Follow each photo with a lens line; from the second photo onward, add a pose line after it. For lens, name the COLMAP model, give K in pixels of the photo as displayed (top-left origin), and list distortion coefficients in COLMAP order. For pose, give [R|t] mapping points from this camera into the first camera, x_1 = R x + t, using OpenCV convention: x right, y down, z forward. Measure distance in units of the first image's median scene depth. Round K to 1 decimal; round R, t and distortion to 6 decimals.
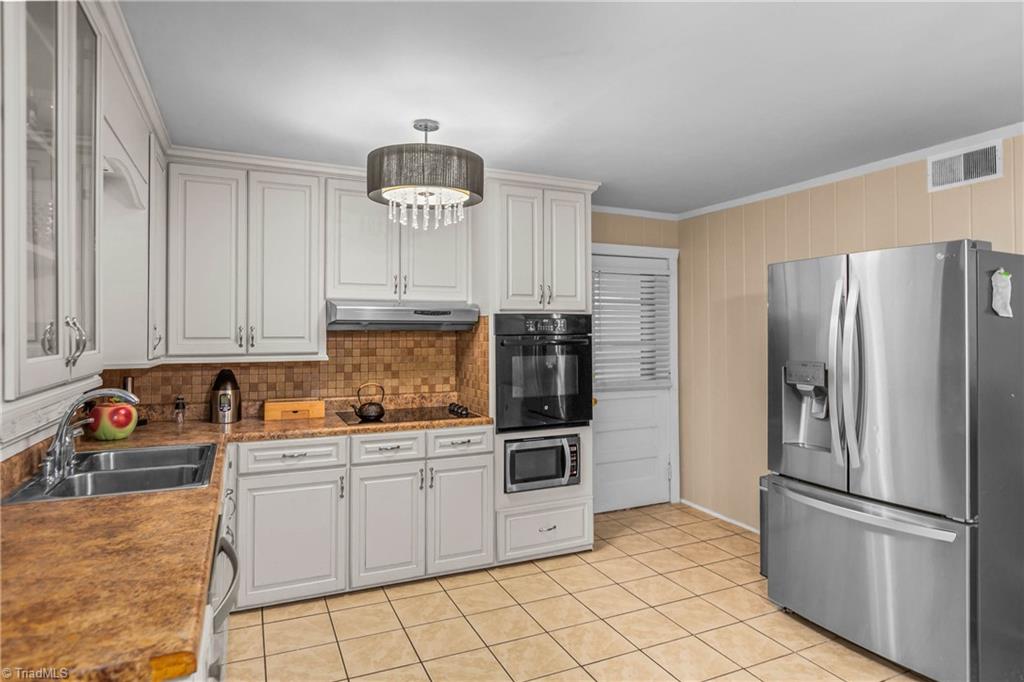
lens RADIAL K [[581.1, 0, 512.8], [0, 581.1, 326.8], [0, 0, 1]] dist [-0.000652, -0.000891]
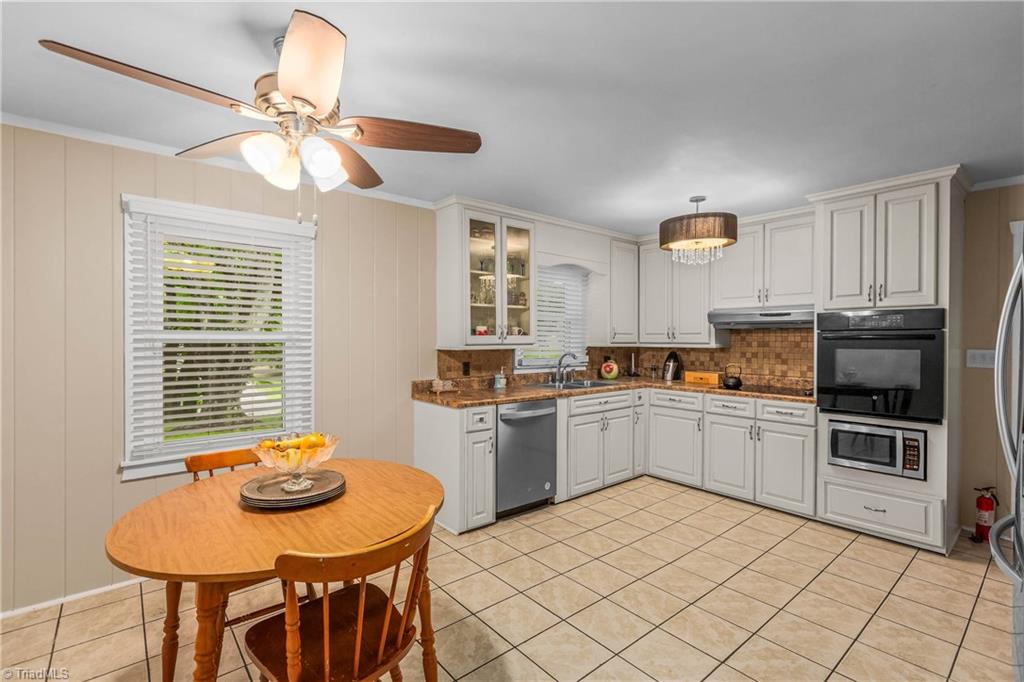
lens RADIAL K [[465.9, 0, 504.9], [0, 465.9, 340.8], [0, 0, 1]] dist [-0.000359, 0.000007]
pose [[0.254591, 0.008647, -0.967010, 0.766045], [0.010181, 0.999881, 0.011621, 0.017866], [0.966995, -0.012804, 0.254473, 0.124645]]
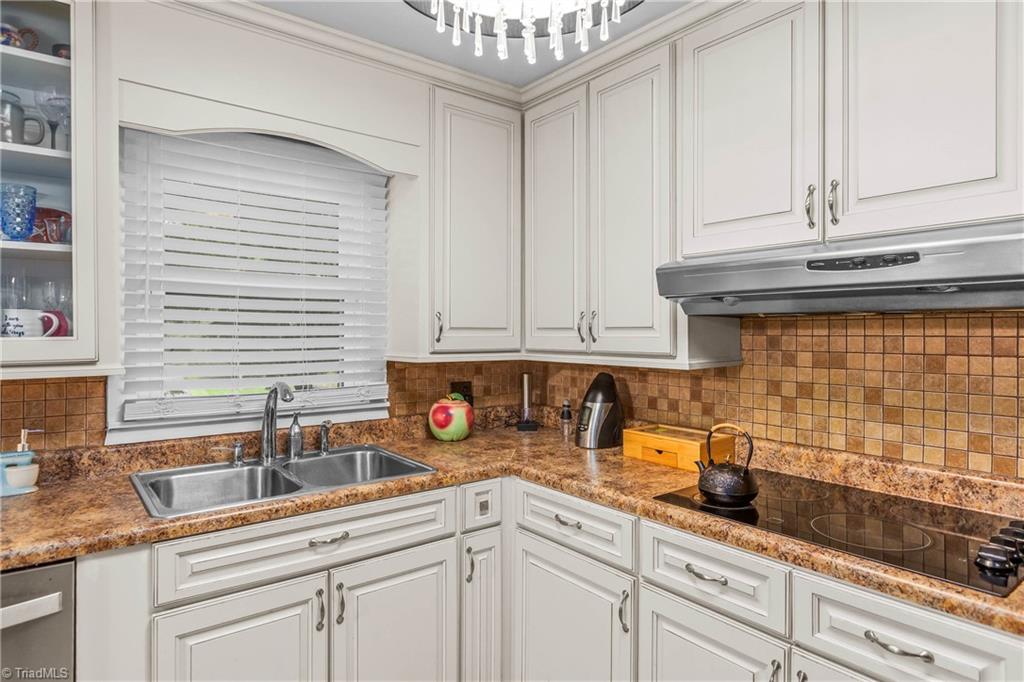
lens RADIAL K [[585.4, 0, 507.9], [0, 585.4, 330.9], [0, 0, 1]] dist [-0.002817, -0.001713]
pose [[0.225311, 0.001710, -0.974285, 0.181758], [0.011352, 0.999926, 0.004380, 0.016703], [0.974221, -0.012047, 0.225275, 0.713929]]
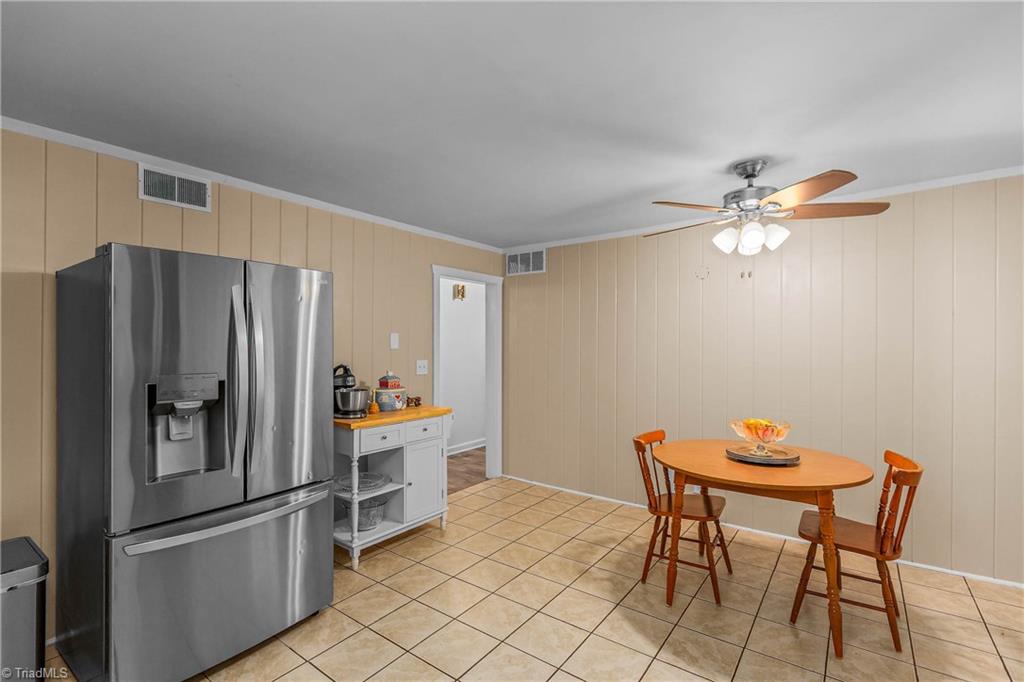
lens RADIAL K [[465.9, 0, 504.9], [0, 465.9, 340.8], [0, 0, 1]] dist [-0.000359, 0.000007]
pose [[-0.470861, 0.000578, 0.882207, -0.252585], [-0.011140, 0.999916, -0.006601, 0.008840], [-0.882137, -0.012936, -0.470816, 0.750859]]
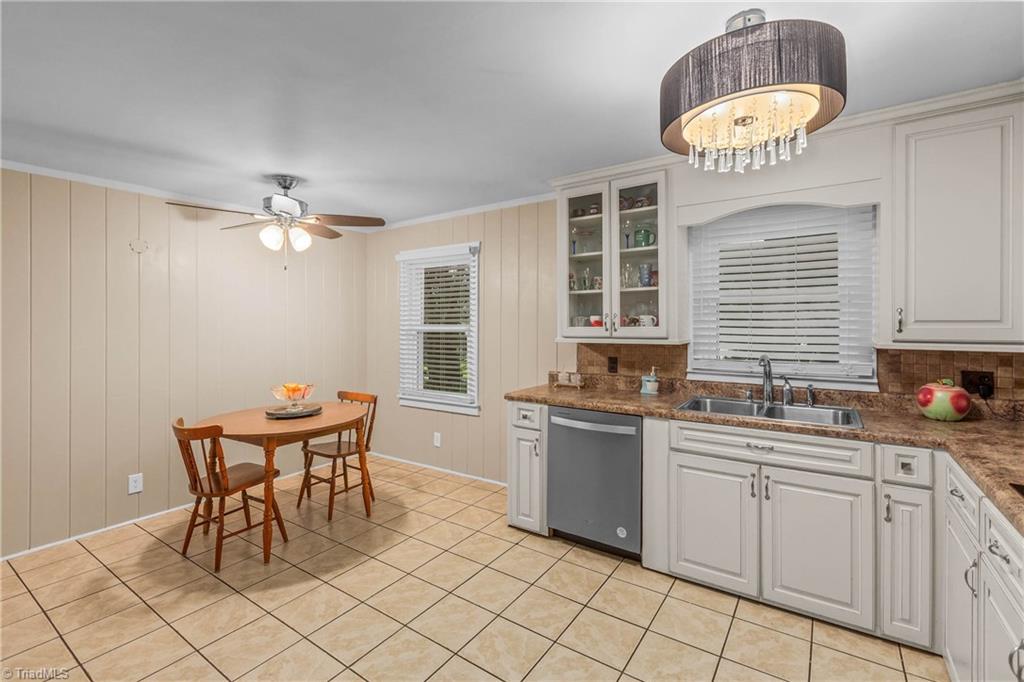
lens RADIAL K [[459.2, 0, 509.6], [0, 459.2, 323.5], [0, 0, 1]] dist [0.001610, 0.000097]
pose [[-0.862285, 0.003125, -0.506413, 0.310411], [0.010691, 0.999870, -0.012034, 0.020453], [0.506310, -0.015791, -0.862207, 1.066011]]
